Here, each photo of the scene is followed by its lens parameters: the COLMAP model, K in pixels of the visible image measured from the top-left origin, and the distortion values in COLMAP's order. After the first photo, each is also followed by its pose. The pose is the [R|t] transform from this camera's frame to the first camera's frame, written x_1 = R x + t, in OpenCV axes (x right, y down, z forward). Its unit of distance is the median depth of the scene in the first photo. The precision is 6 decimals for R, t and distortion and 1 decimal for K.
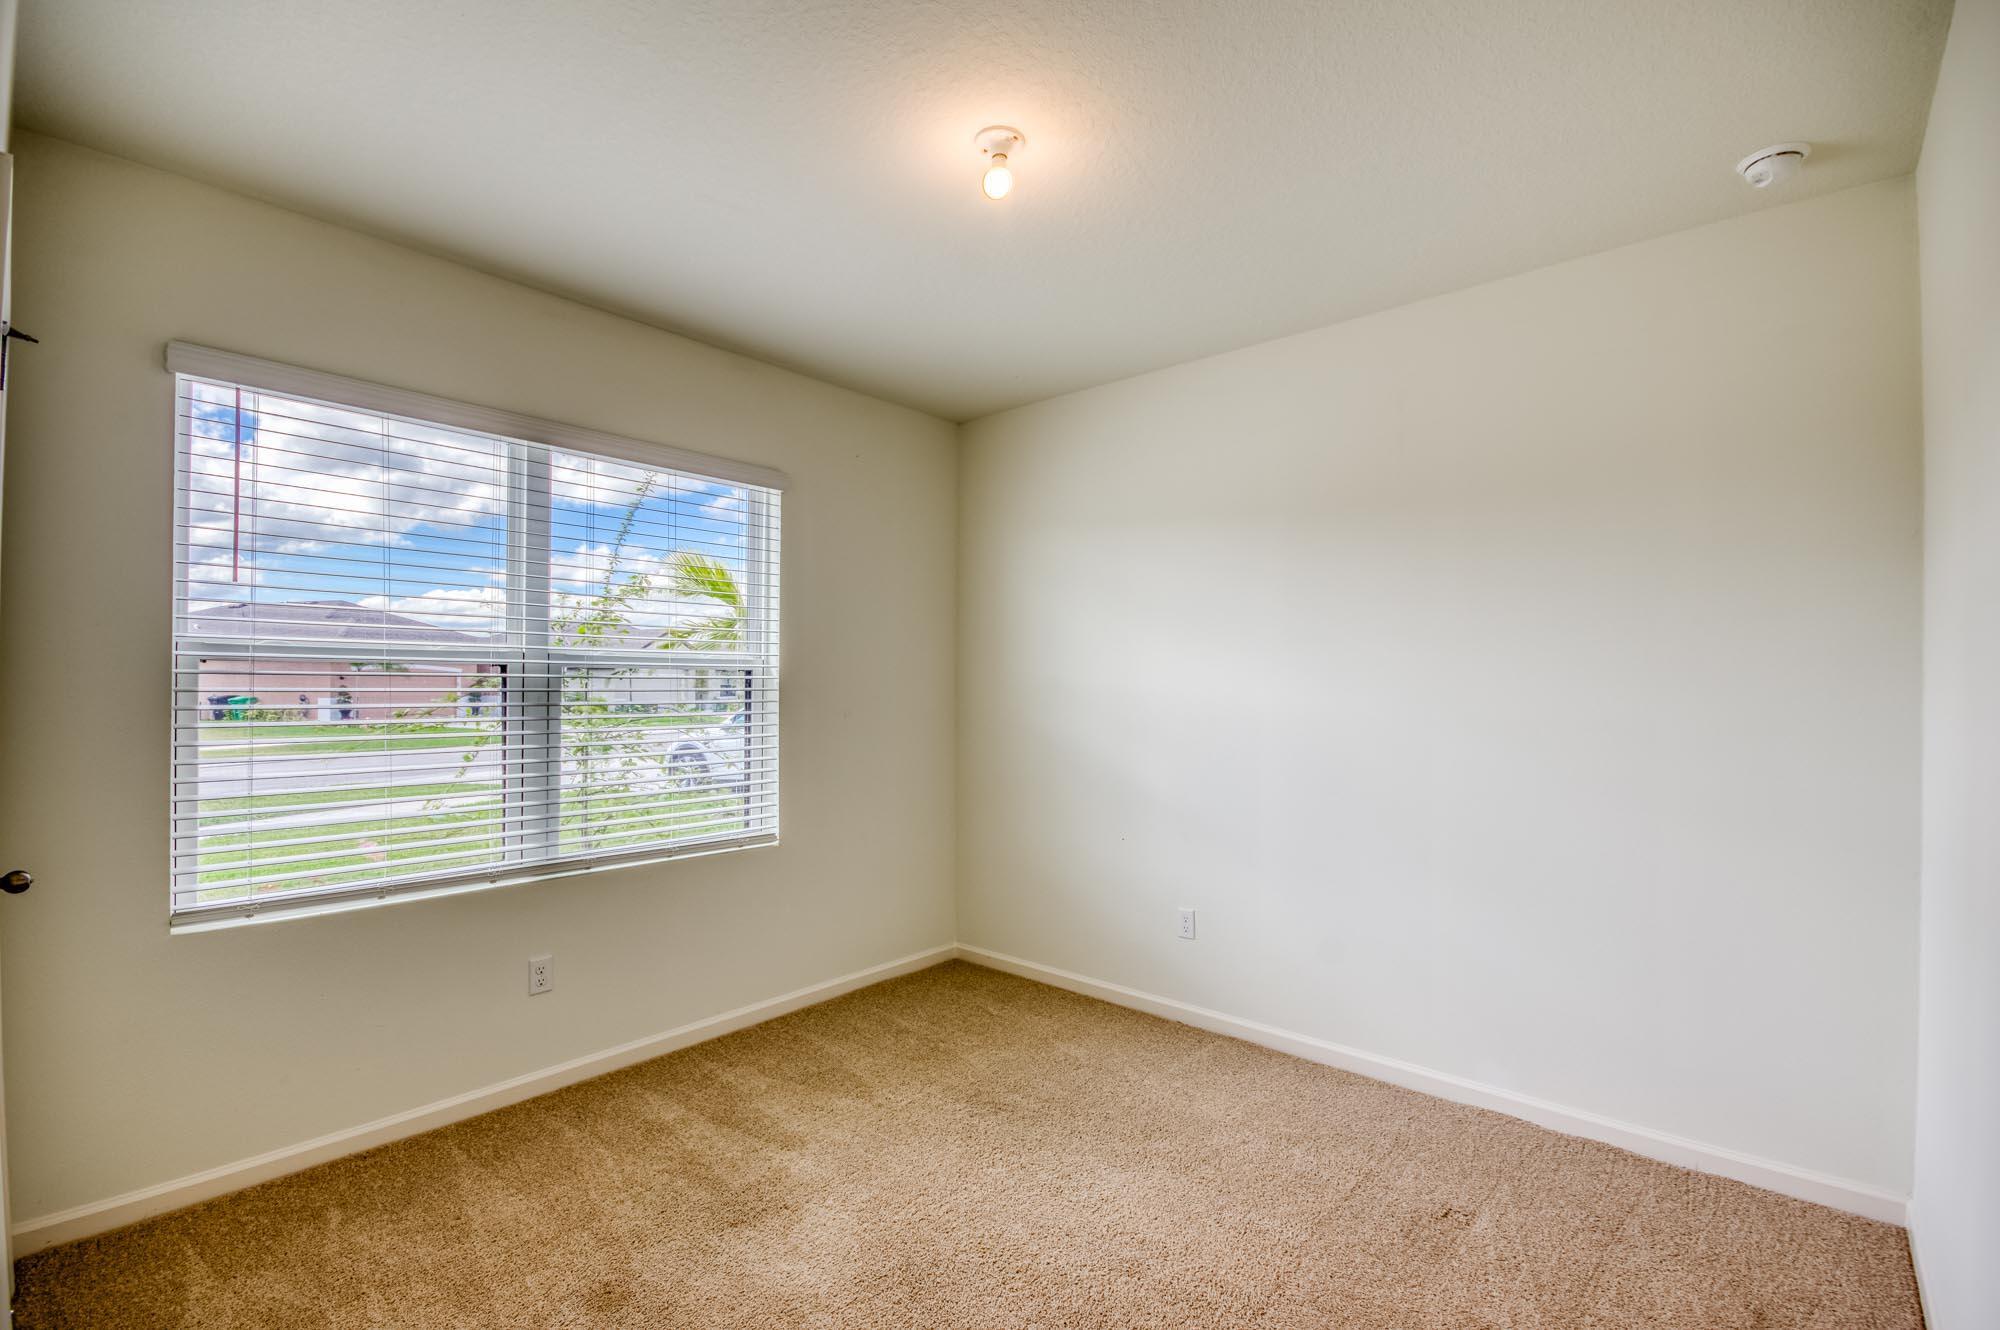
lens RADIAL K [[879.3, 0, 995.4], [0, 879.3, 674.4], [0, 0, 1]] dist [0.001220, -0.009499]
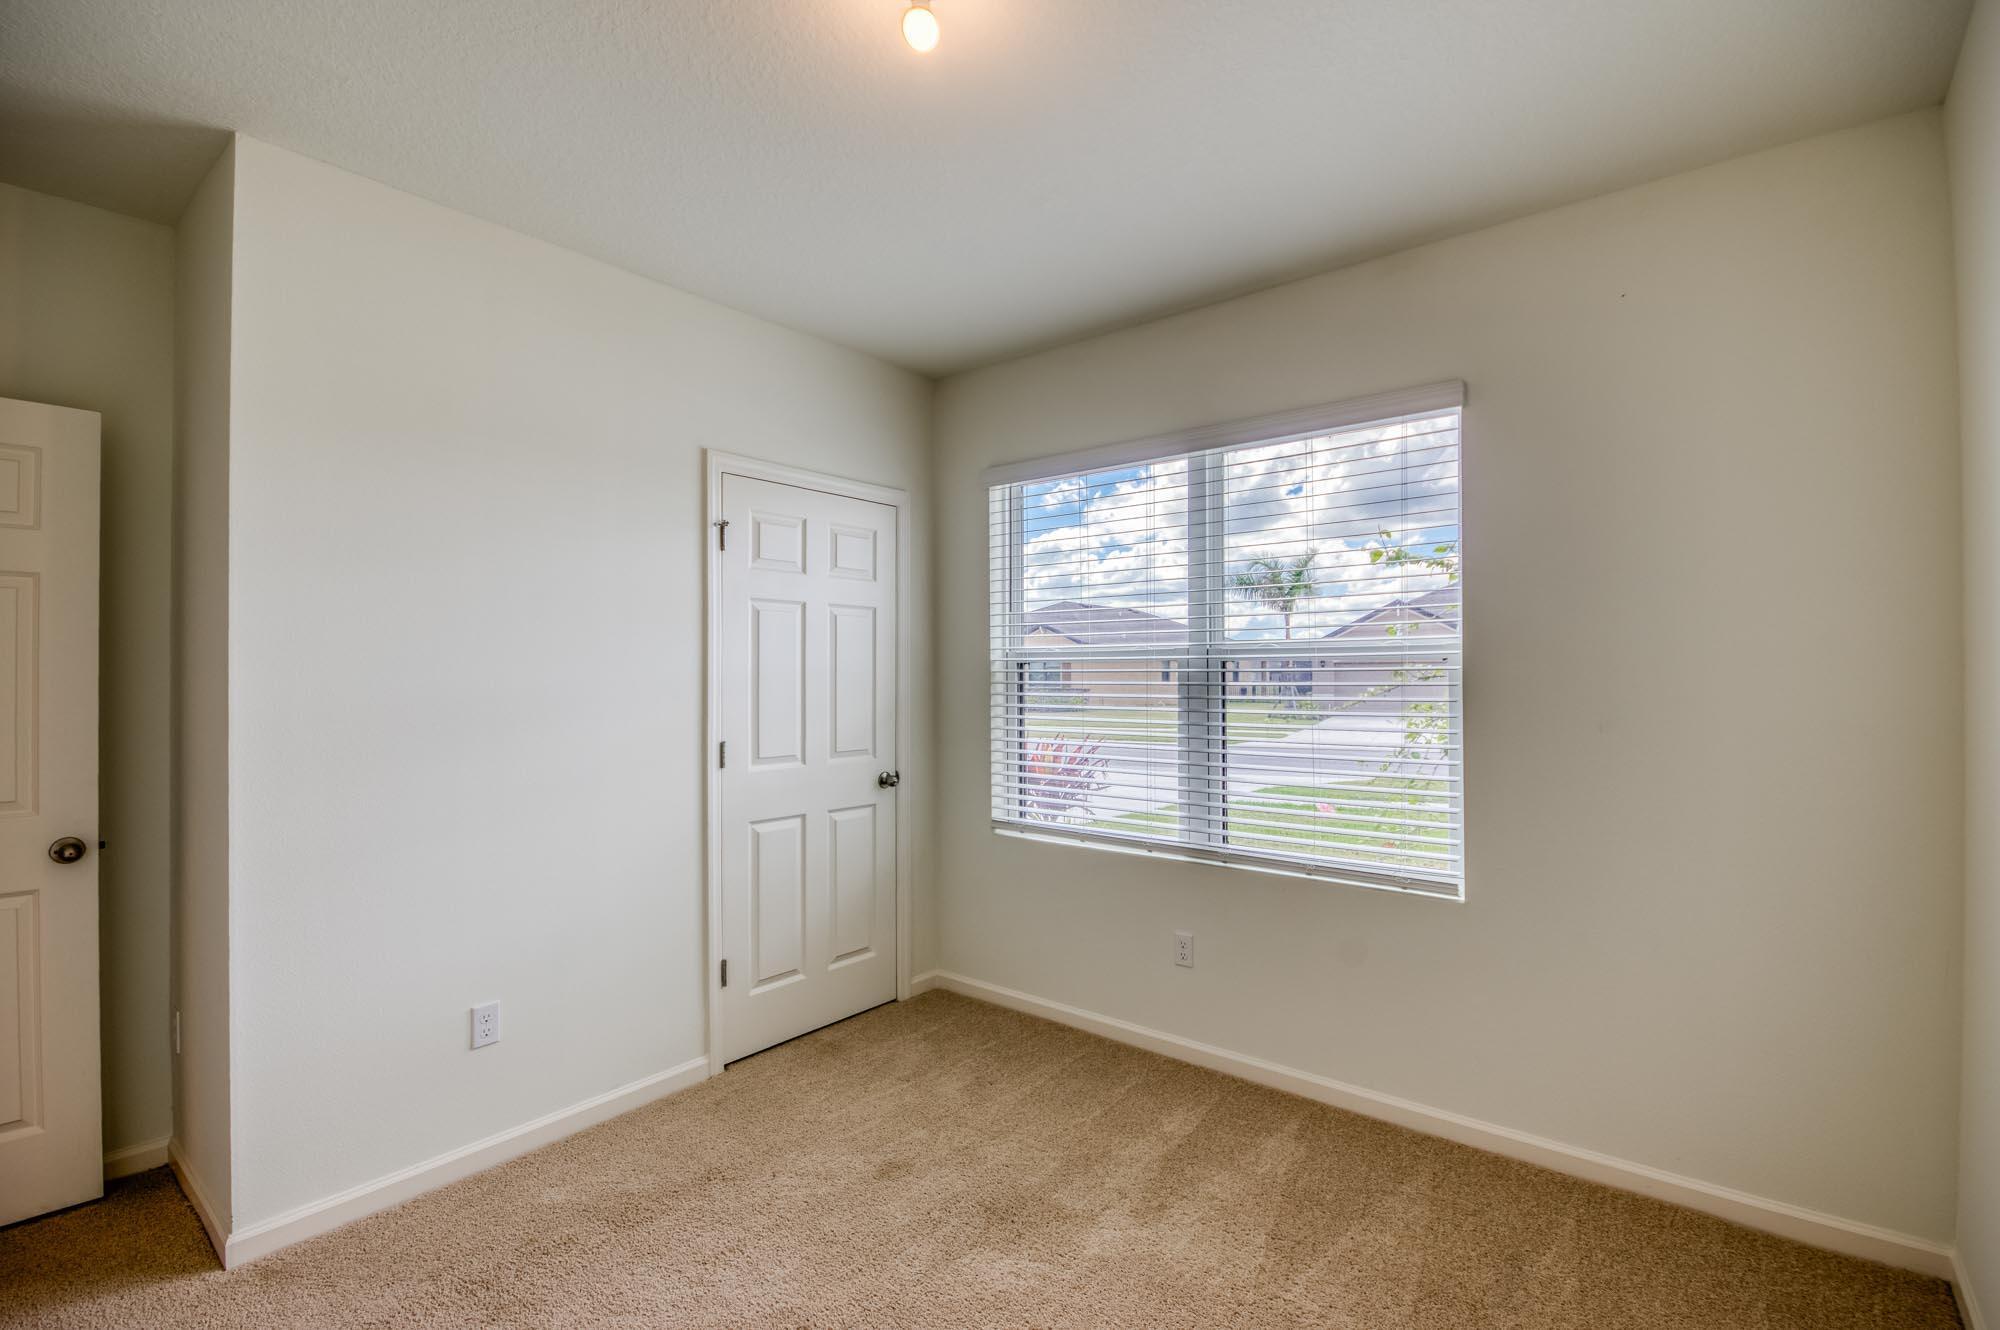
lens RADIAL K [[879.3, 0, 997.7], [0, 879.3, 671.5], [0, 0, 1]] dist [0.001220, -0.009499]
pose [[0.054257, -0.008757, -0.998489, 0.528044], [0.012674, 0.999887, -0.008080, 0.008810], [0.998447, -0.012217, 0.054361, 0.697407]]
